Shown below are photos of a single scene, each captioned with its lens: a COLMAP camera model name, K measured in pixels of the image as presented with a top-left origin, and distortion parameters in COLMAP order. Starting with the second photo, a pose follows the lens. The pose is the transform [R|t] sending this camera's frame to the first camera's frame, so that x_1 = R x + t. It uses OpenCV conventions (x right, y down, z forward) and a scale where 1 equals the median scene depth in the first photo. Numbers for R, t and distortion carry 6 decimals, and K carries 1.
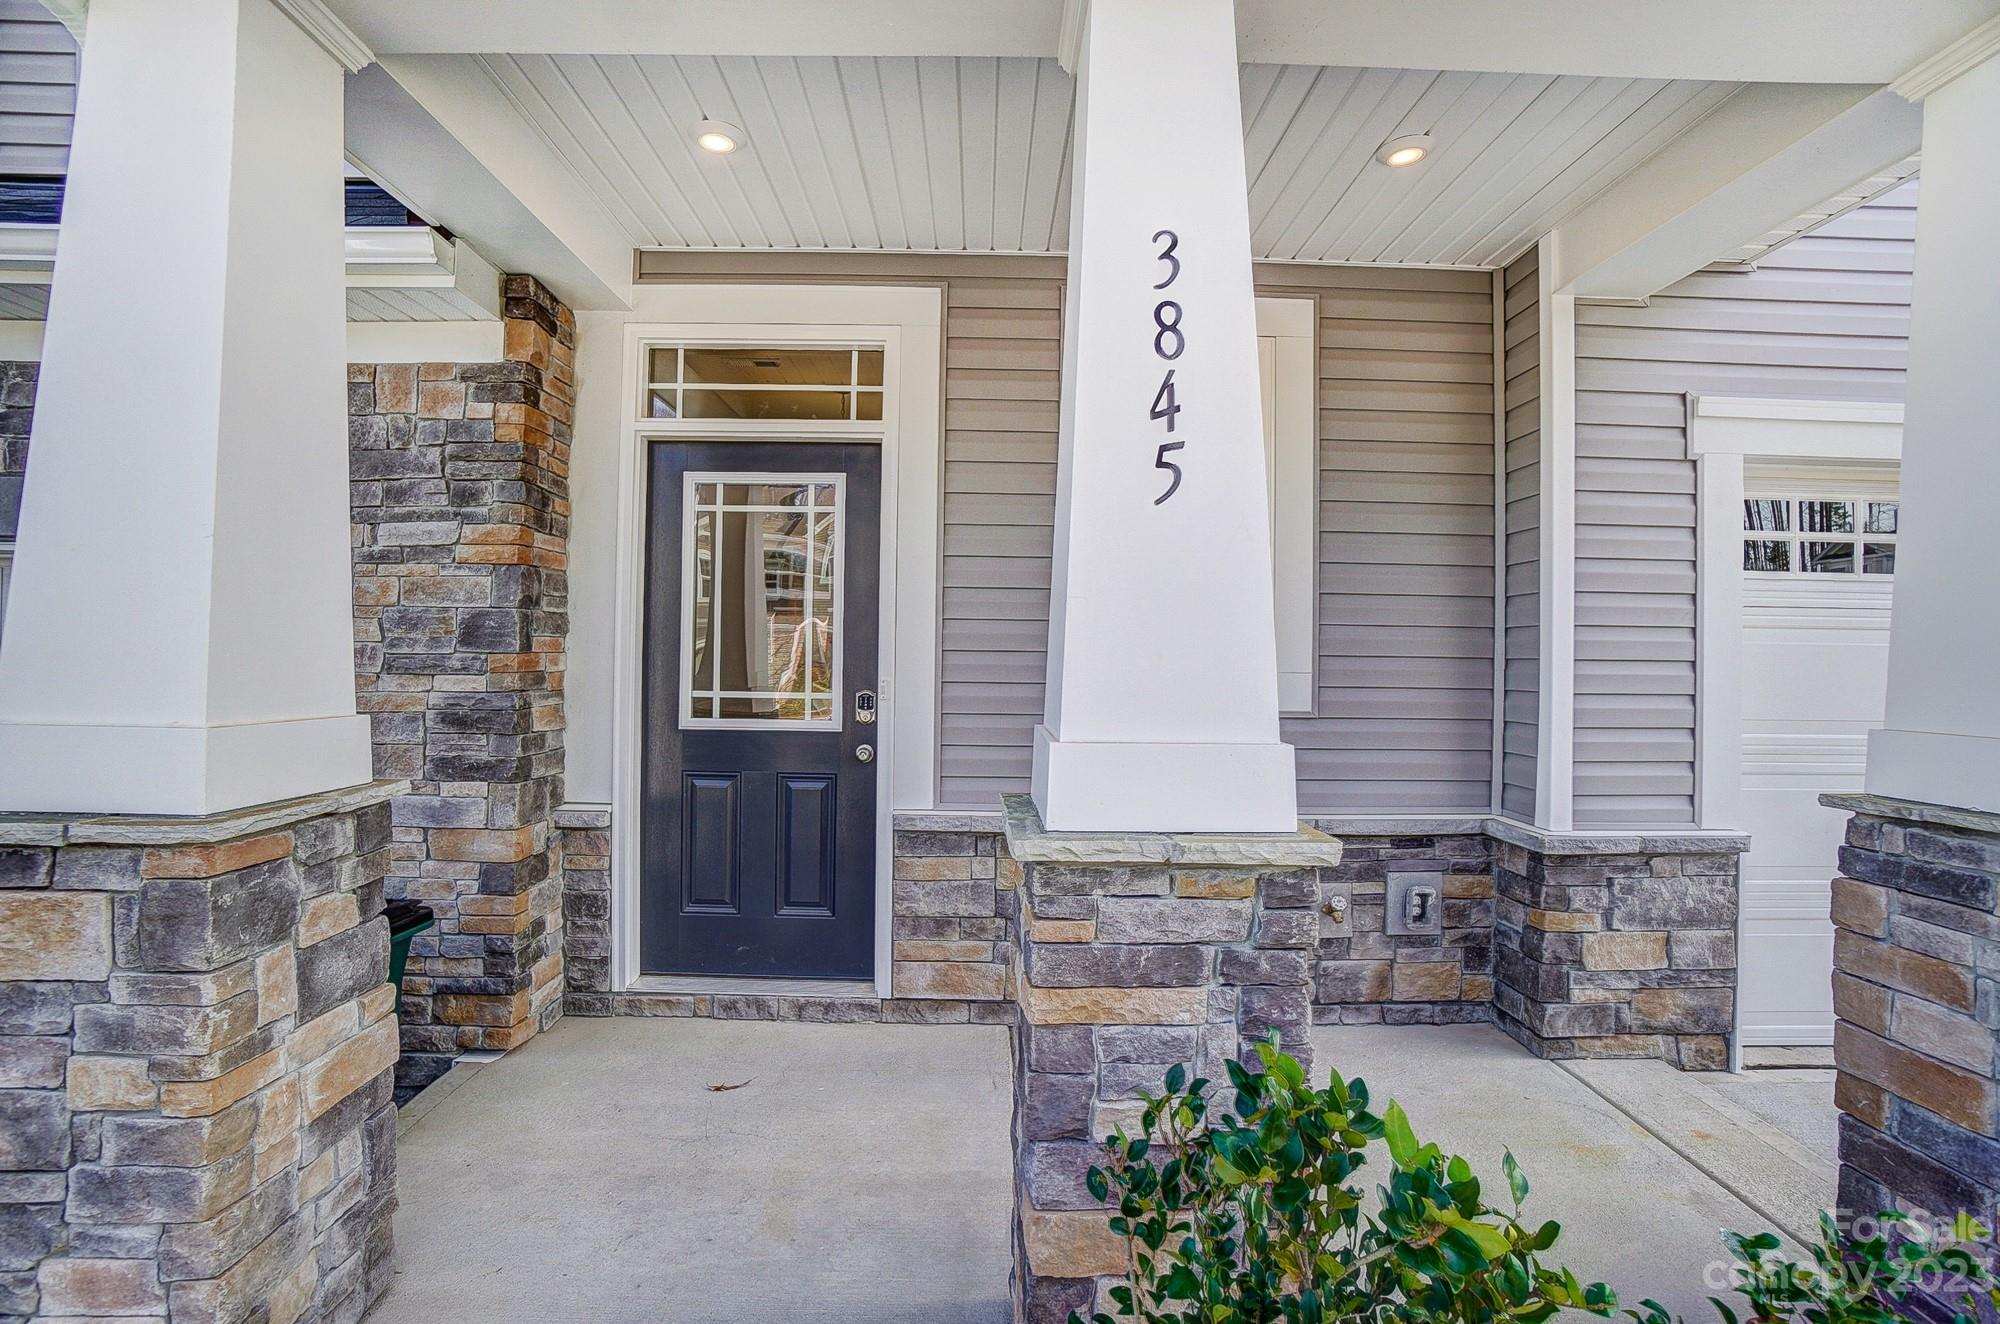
lens RADIAL K [[888.8, 0, 992.0], [0, 888.8, 650.6], [0, 0, 1]] dist [-0.059487, 0.020084]
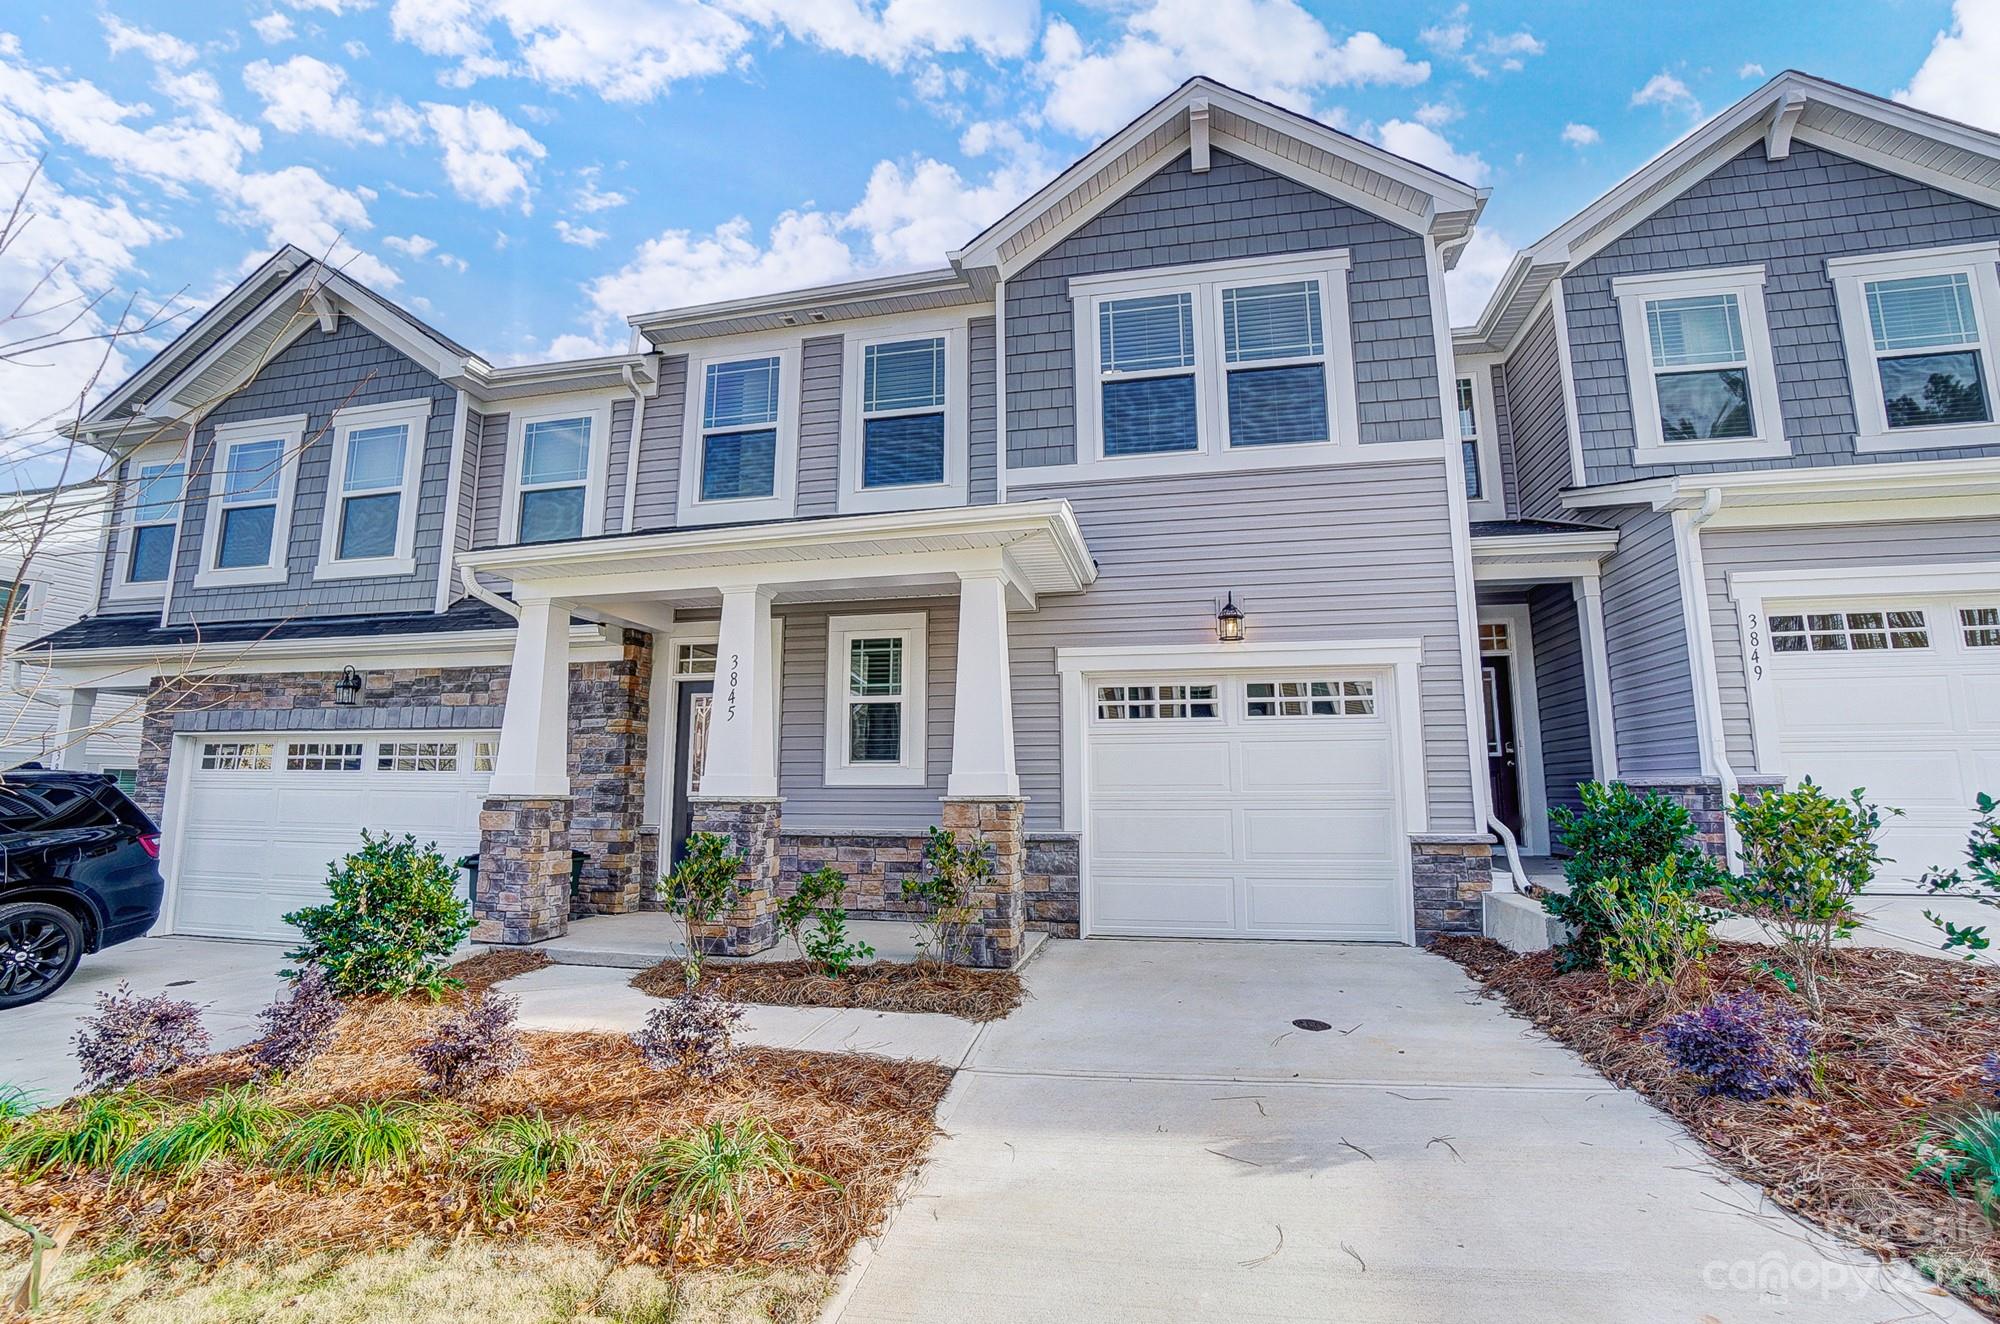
lens RADIAL K [[914.0, 0, 992.2], [0, 914.0, 652.7], [0, 0, 1]] dist [-0.052993, -0.000069]
pose [[0.973577, -0.049185, -0.222999, 1.214102], [0.016220, 0.988957, -0.147310, 0.089222], [0.227782, 0.139801, 0.963624, -1.502160]]
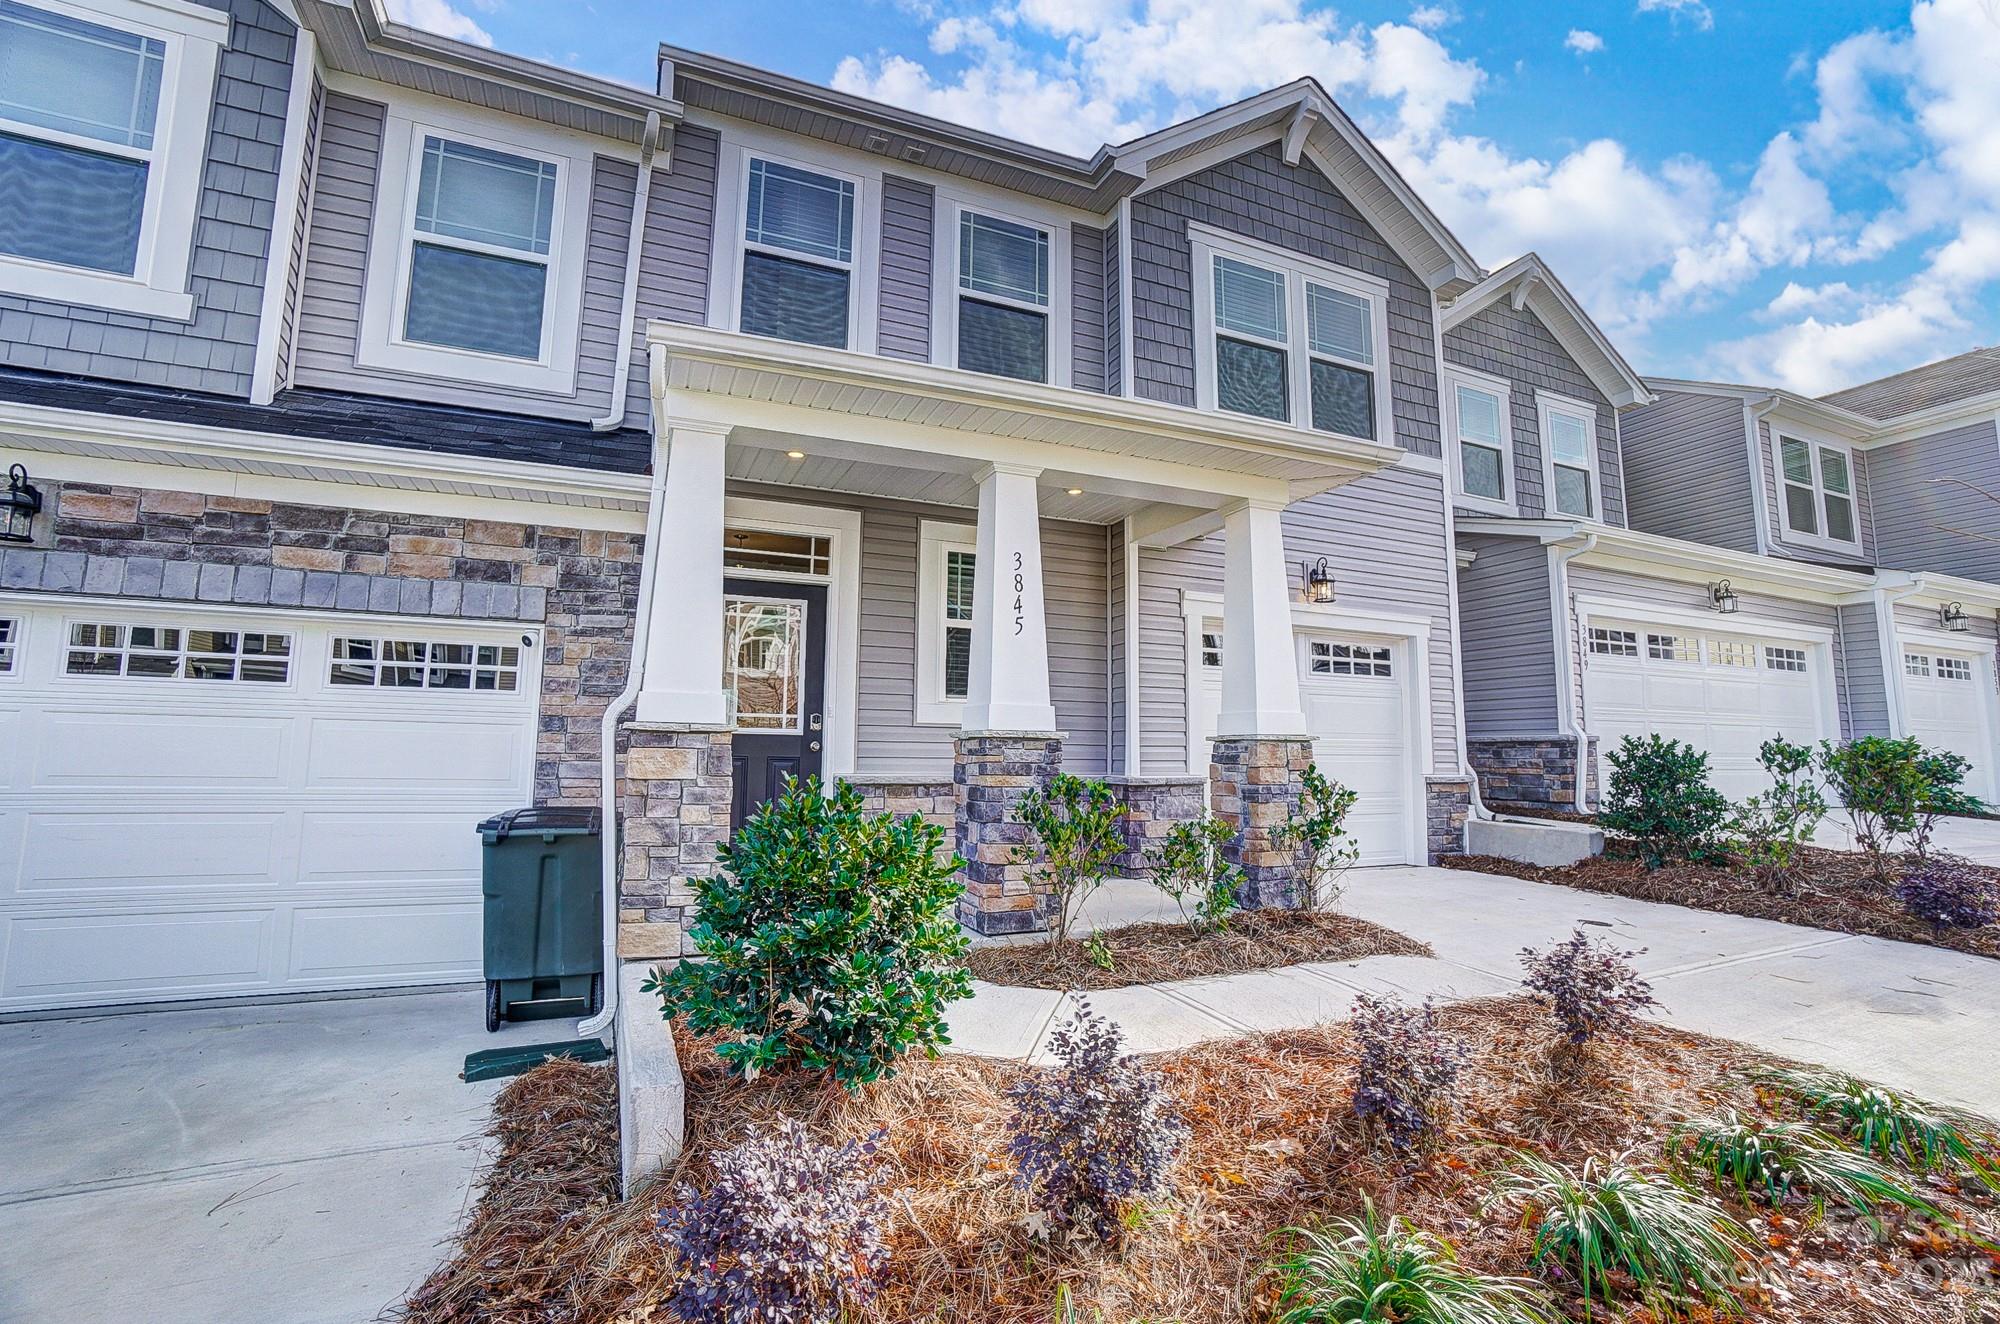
lens RADIAL K [[888.8, 0, 992.0], [0, 888.8, 650.6], [0, 0, 1]] dist [-0.059487, 0.020084]
pose [[0.925144, 0.039569, 0.377548, -0.583496], [0.000017, 0.994549, -0.104274, 0.122830], [-0.379616, 0.096475, 0.920100, -1.029539]]
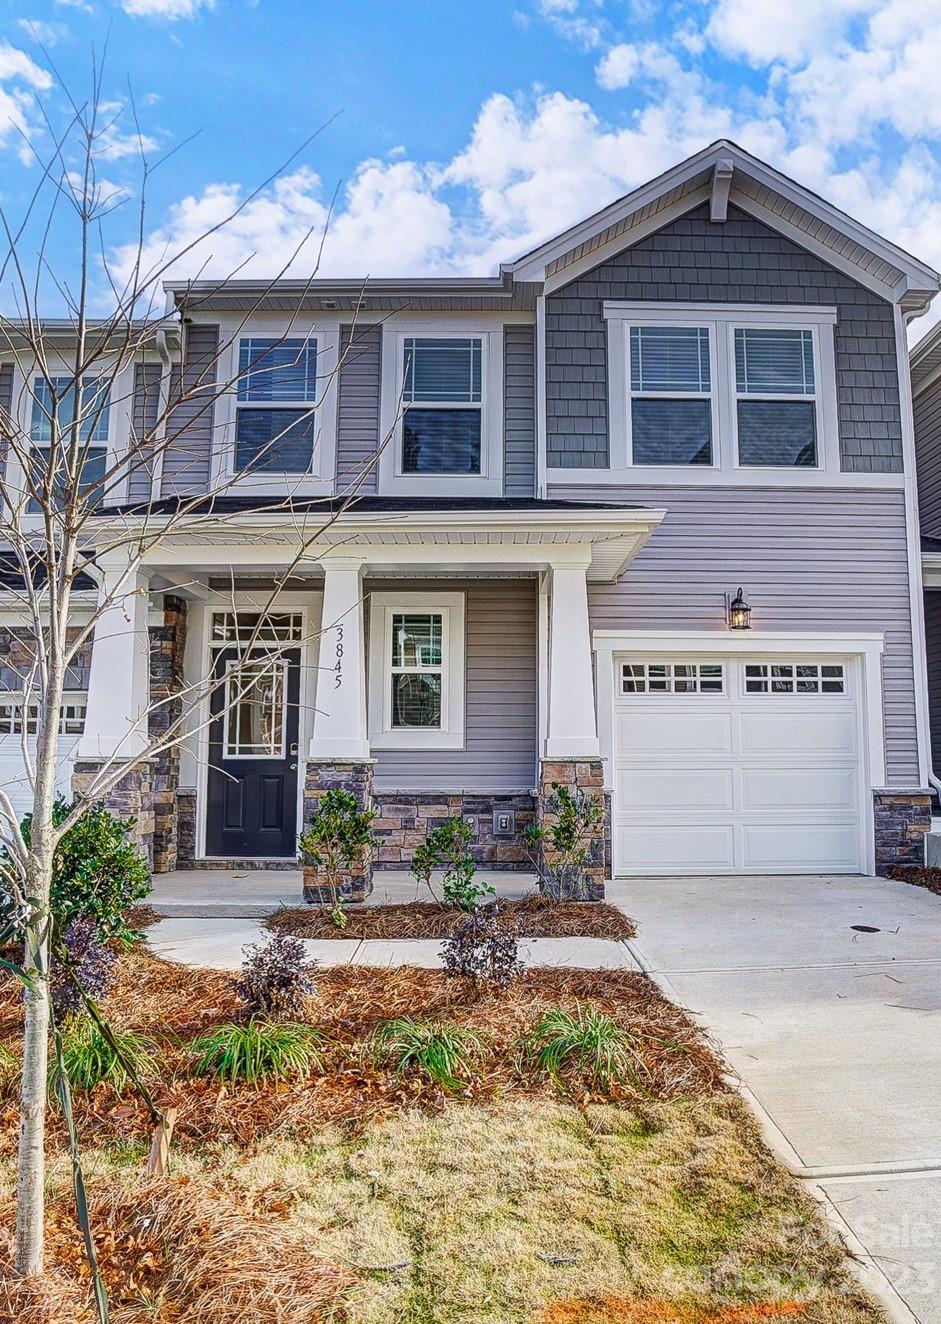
lens RADIAL K [[905.8, 0, 520.7], [0, 905.8, 659.8], [0, 0, 1]] dist [-0.057795, 0.009872]
pose [[0.999785, -0.013466, 0.015759, 0.542641], [0.014999, 0.994713, -0.101590, 0.090660], [-0.014308, 0.101805, 0.994701, -1.878250]]
